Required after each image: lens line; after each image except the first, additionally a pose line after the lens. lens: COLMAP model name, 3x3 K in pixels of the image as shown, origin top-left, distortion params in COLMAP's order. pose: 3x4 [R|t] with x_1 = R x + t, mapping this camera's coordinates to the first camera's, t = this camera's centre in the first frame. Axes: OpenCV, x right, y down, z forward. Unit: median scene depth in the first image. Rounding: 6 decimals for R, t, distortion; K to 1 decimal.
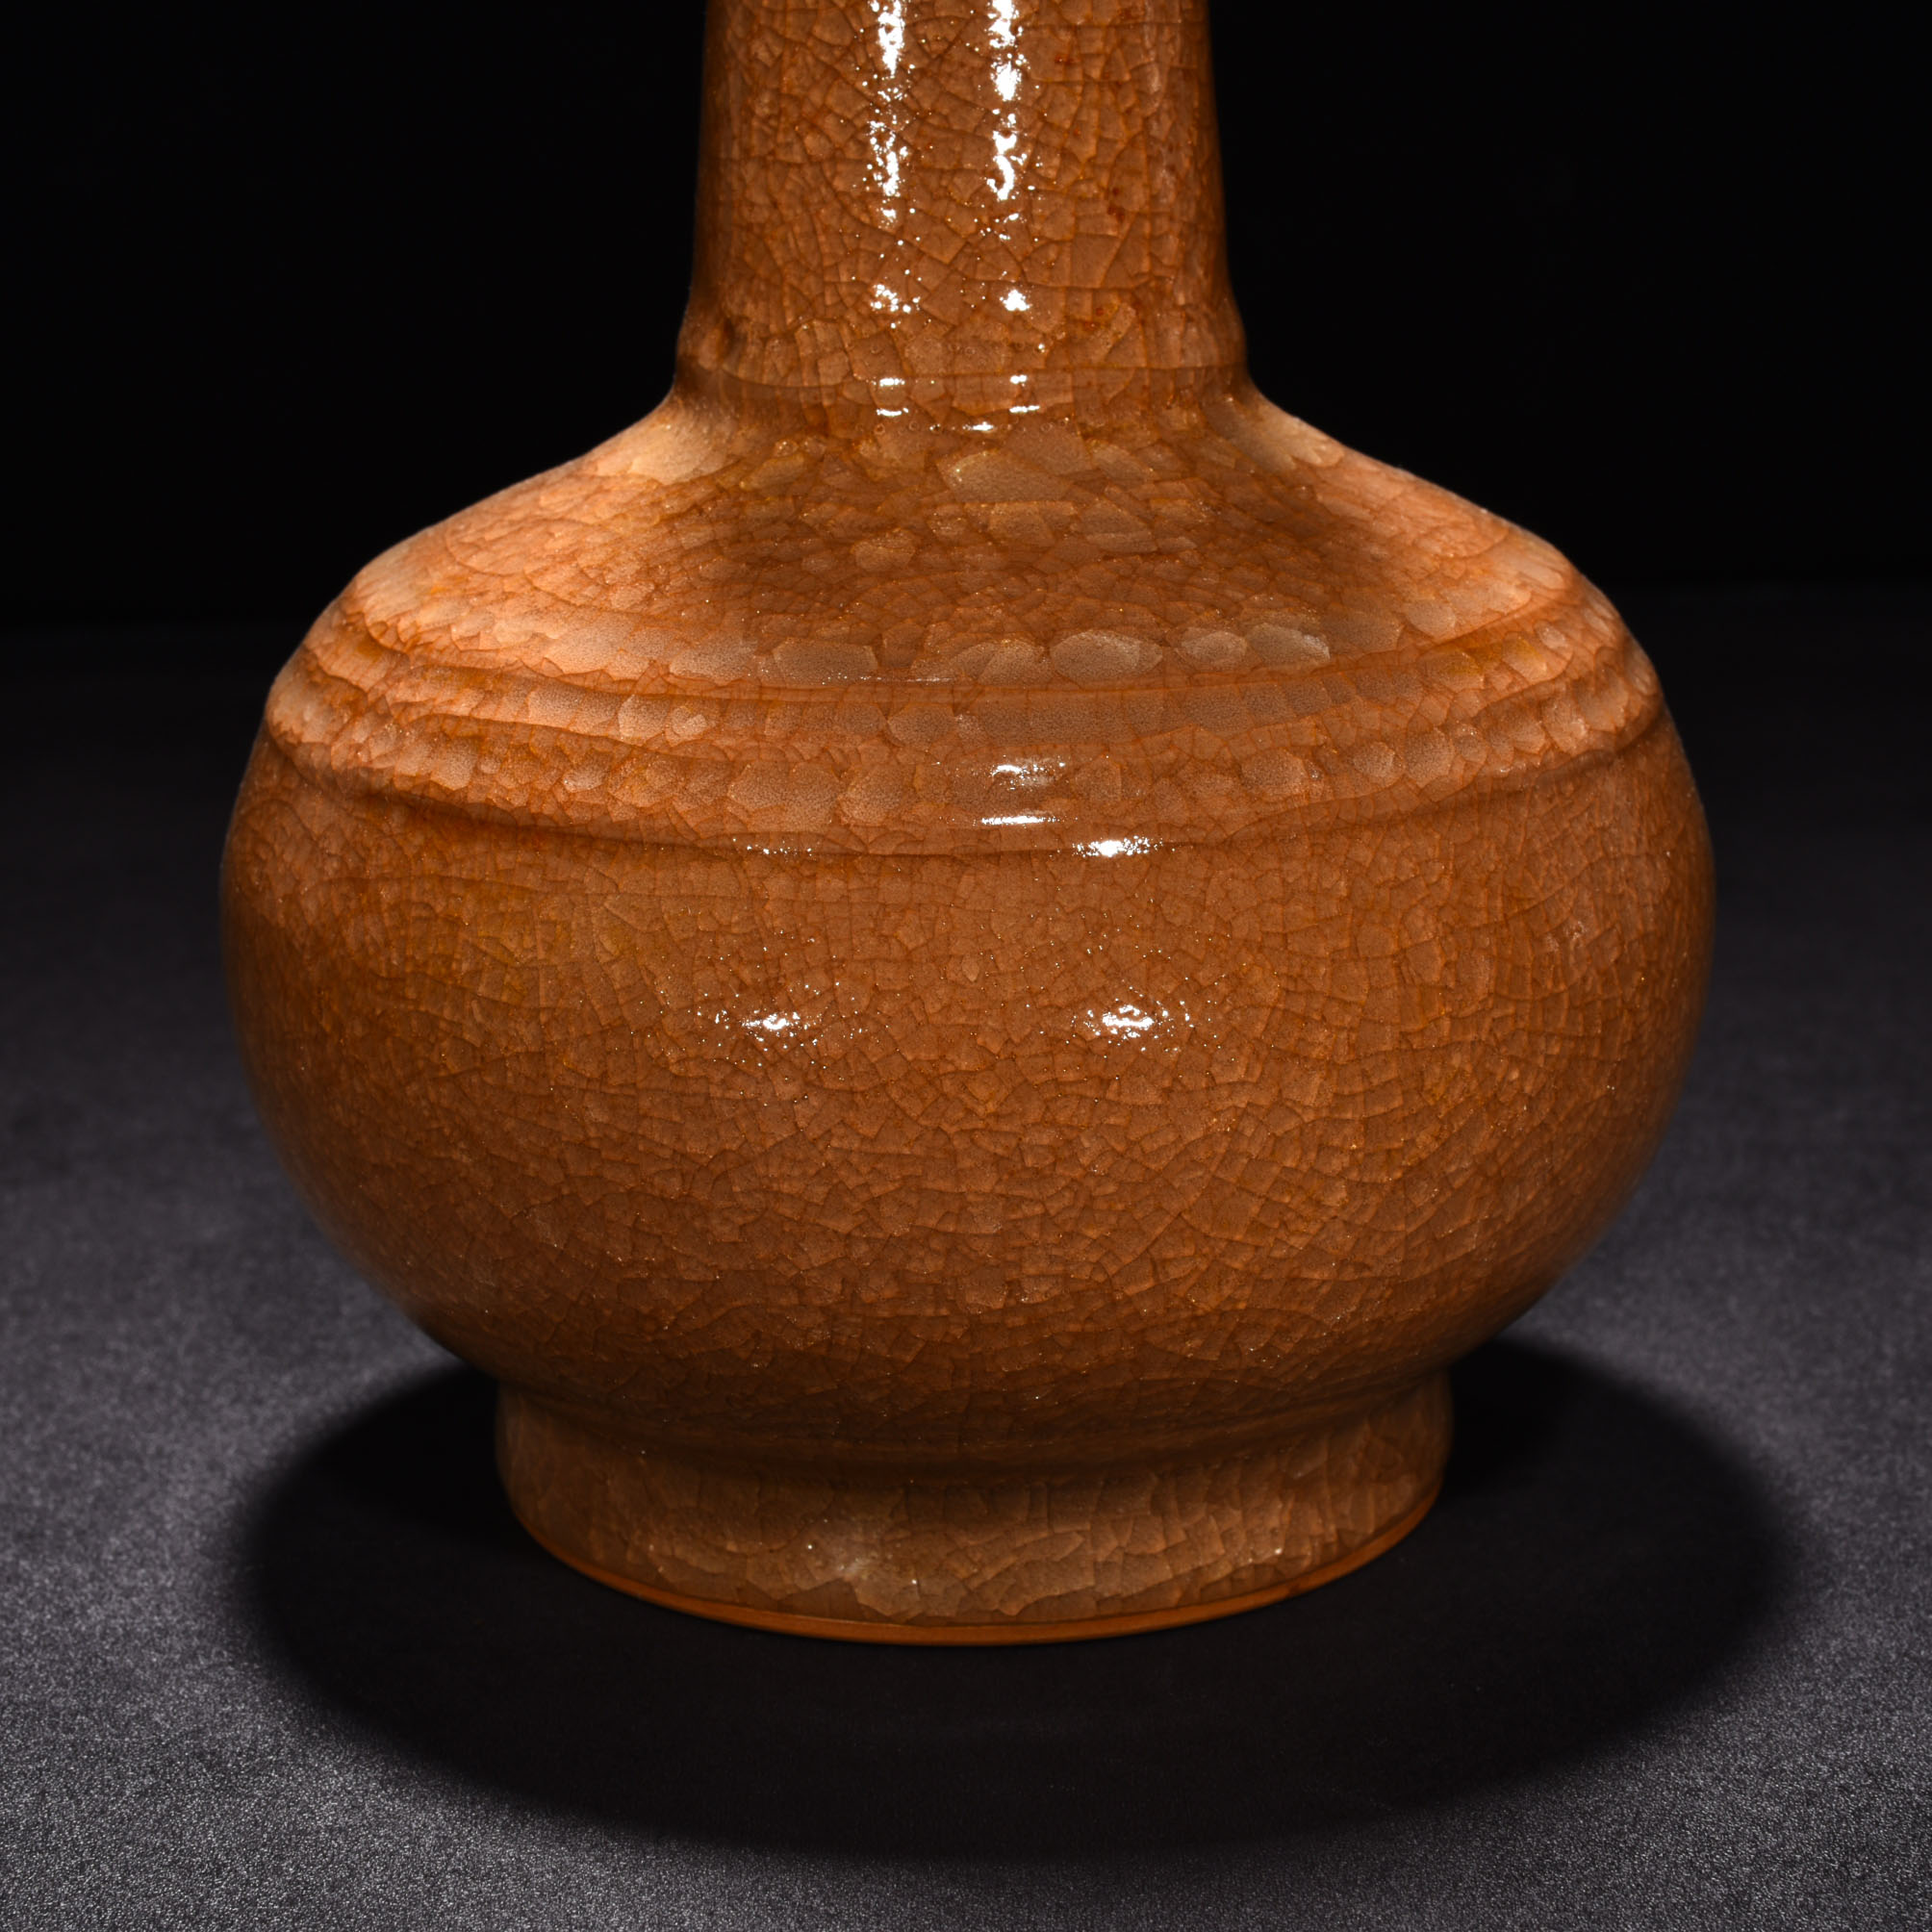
lens RADIAL K [[4834.5, 0, 964.5], [0, 4834.5, 1208.7], [0, 0, 1]] dist [-0.164763, -0.720891]
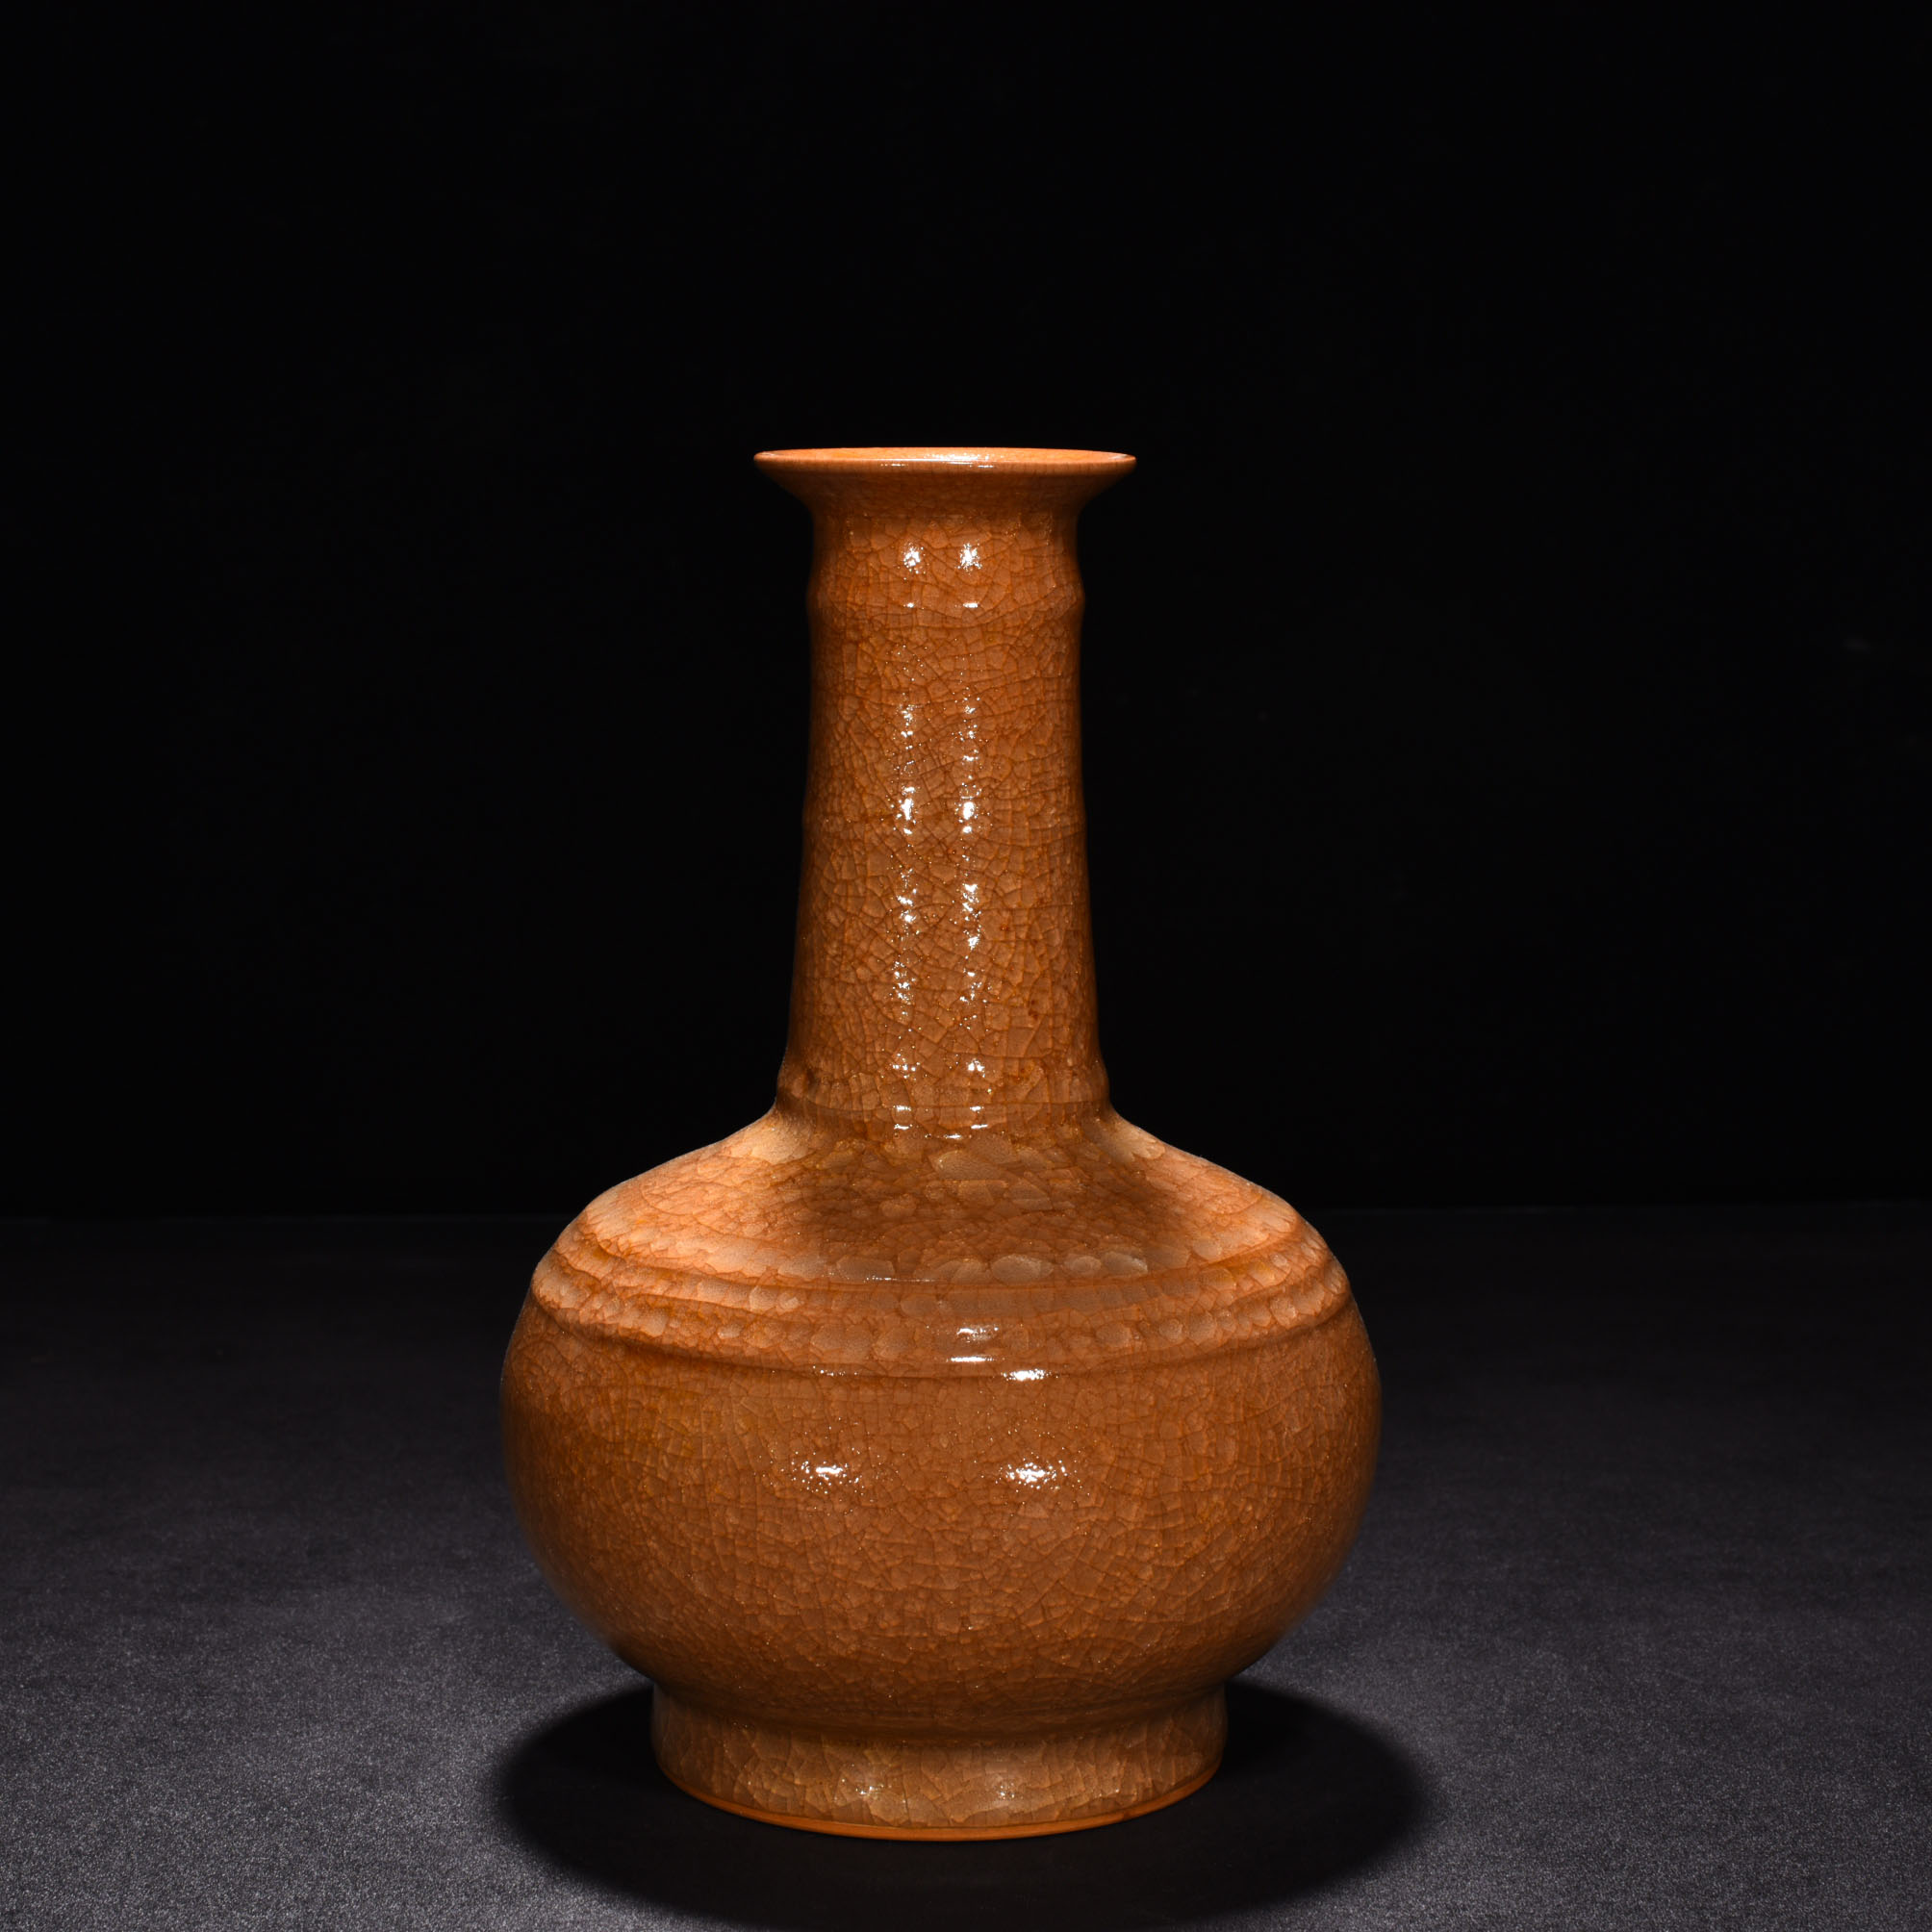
lens RADIAL K [[5606.3, 0, 966.0], [0, 5606.3, 966.0], [0, 0, 1]] dist [-0.073578, 0.458572]
pose [[0.999808, 0.017977, 0.007814, -0.009465], [-0.016526, 0.987431, -0.157184, 0.099068], [-0.010542, 0.157025, 0.987538, -1.043479]]
